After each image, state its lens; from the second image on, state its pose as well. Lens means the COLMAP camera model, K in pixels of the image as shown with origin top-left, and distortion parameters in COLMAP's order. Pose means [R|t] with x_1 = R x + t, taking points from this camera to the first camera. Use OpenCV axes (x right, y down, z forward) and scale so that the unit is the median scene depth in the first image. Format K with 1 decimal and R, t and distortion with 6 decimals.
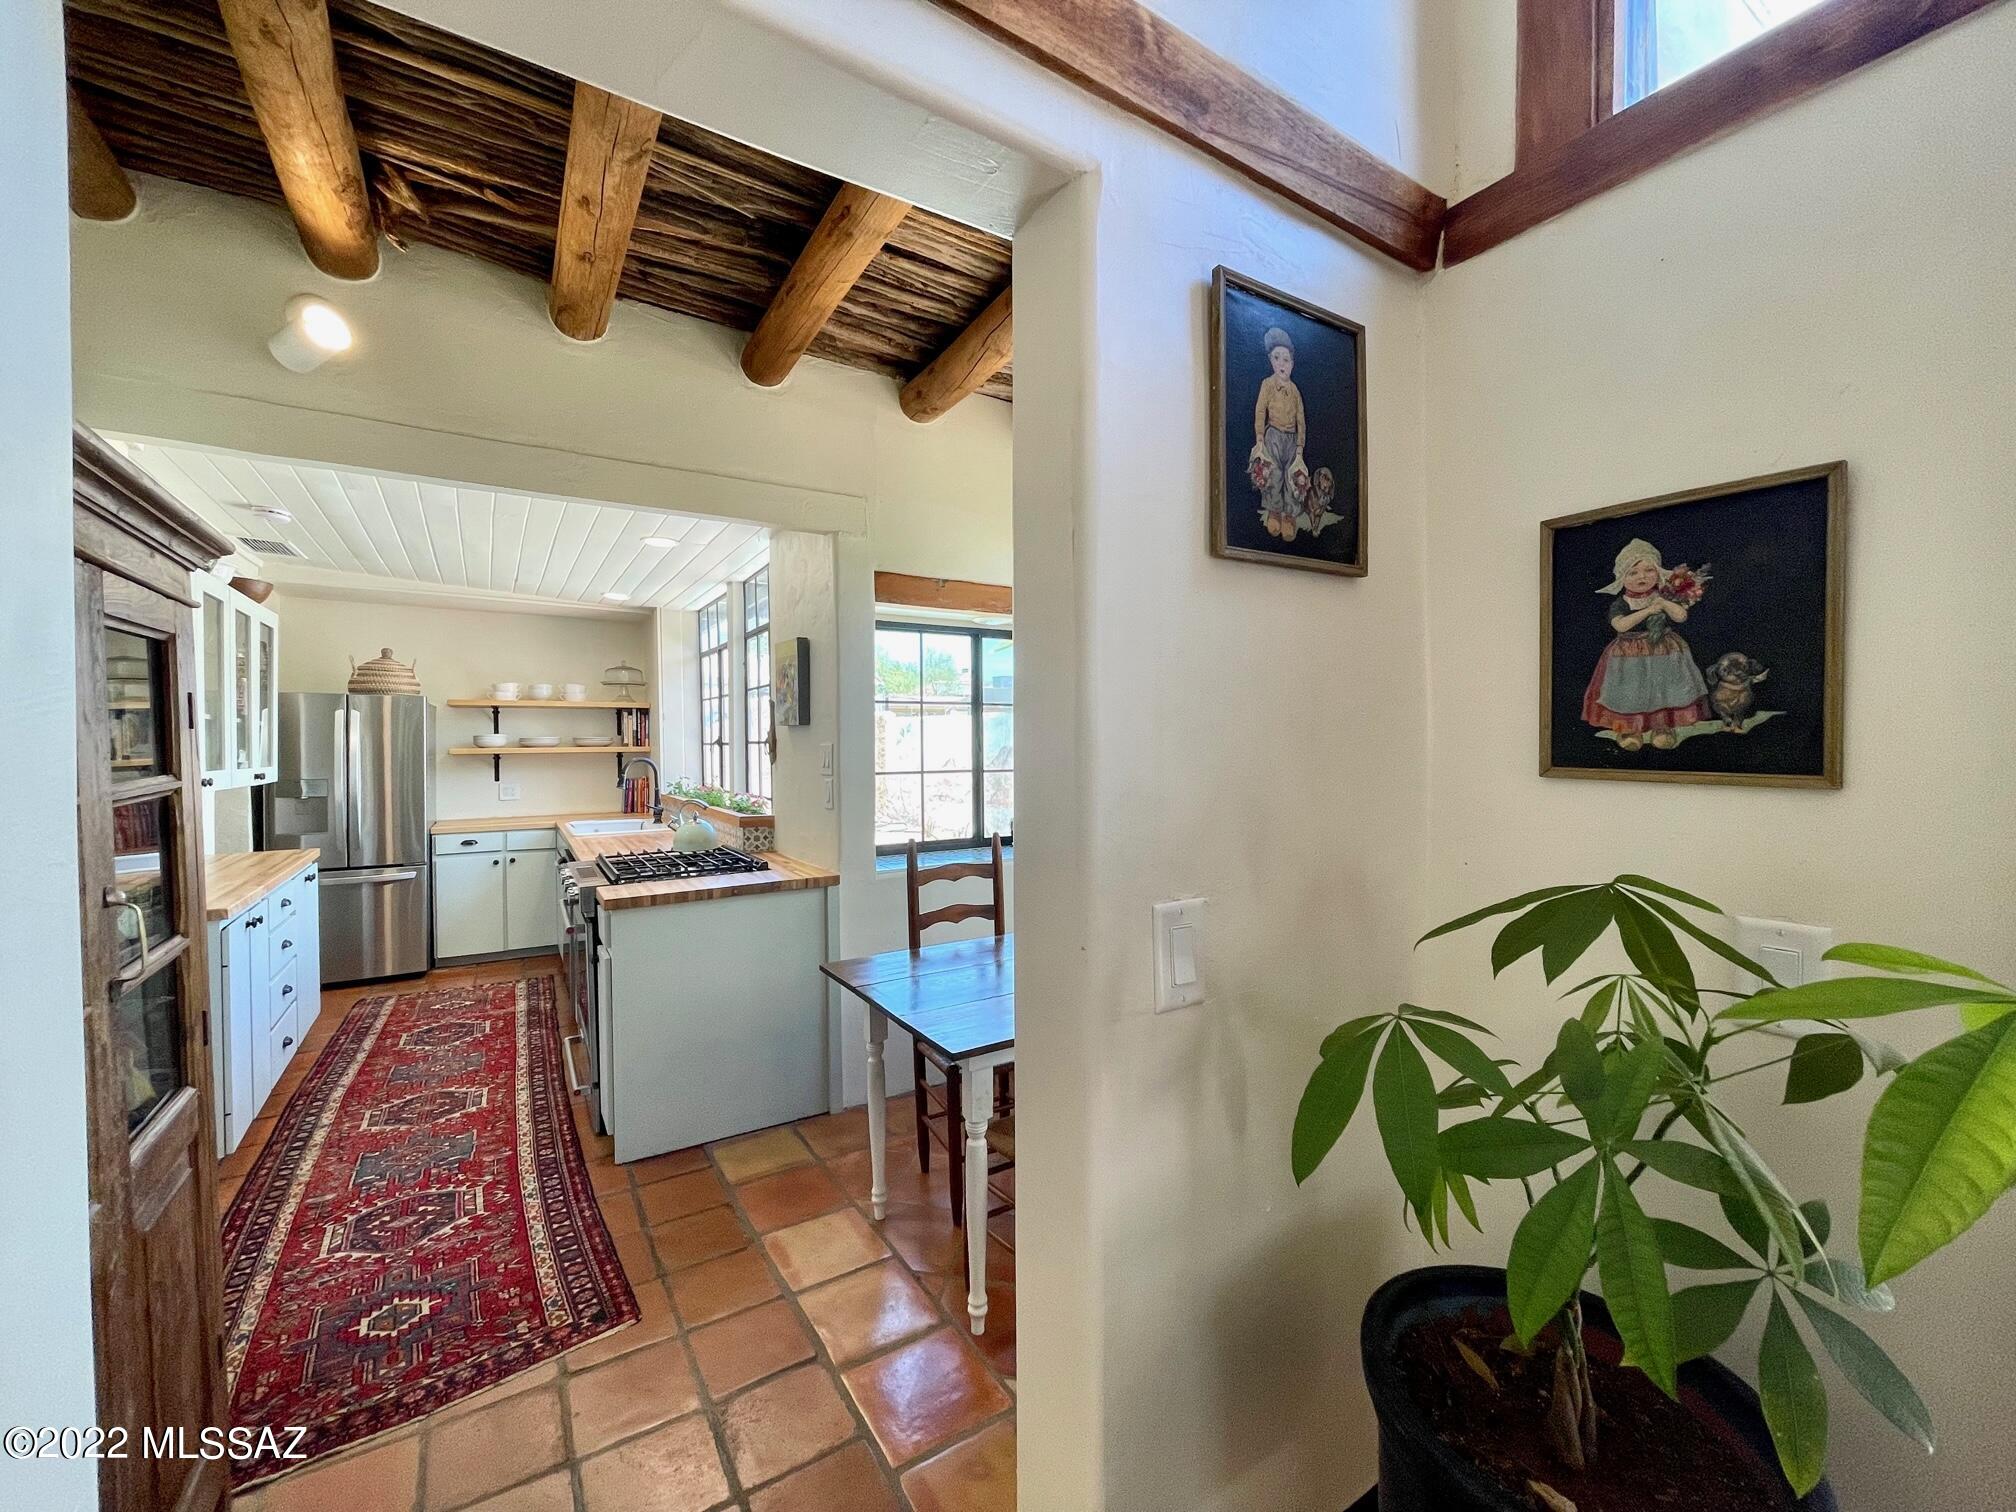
lens RADIAL K [[816.1, 0, 1006.4], [0, 816.1, 751.5], [0, 0, 1]] dist [0.000211, 0.000901]
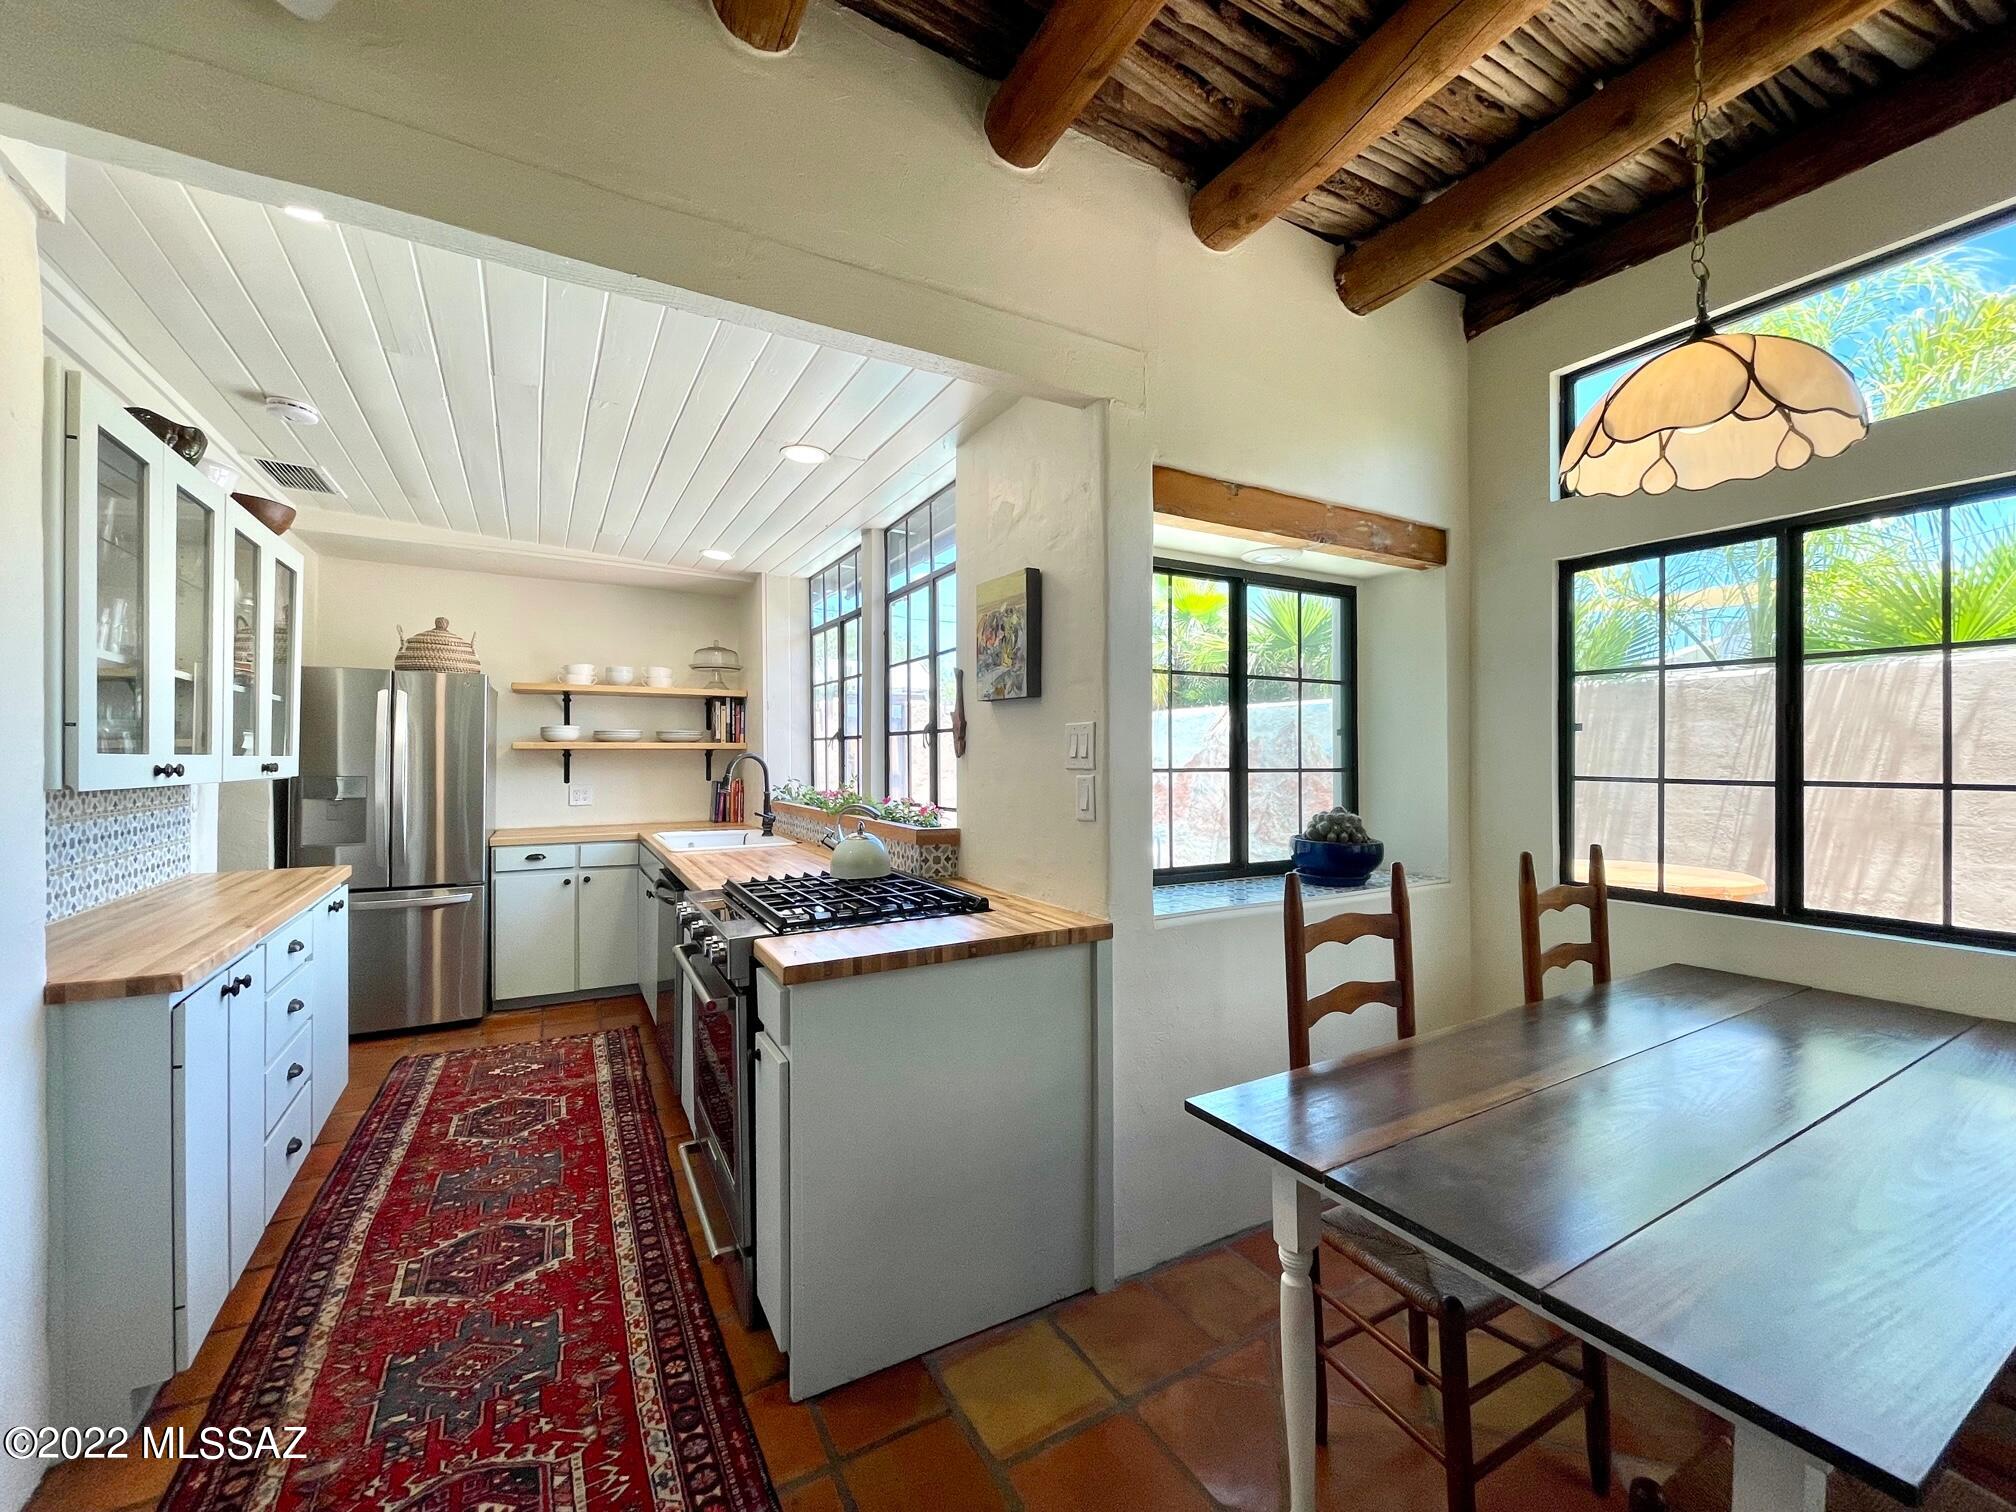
lens RADIAL K [[816.1, 0, 1006.4], [0, 816.1, 751.5], [0, 0, 1]] dist [0.000211, 0.000901]
pose [[0.999070, 0.007154, -0.042521, -0.212014], [-0.007804, 0.999855, -0.015153, 0.020582], [0.042406, 0.015471, 0.998981, 0.280168]]
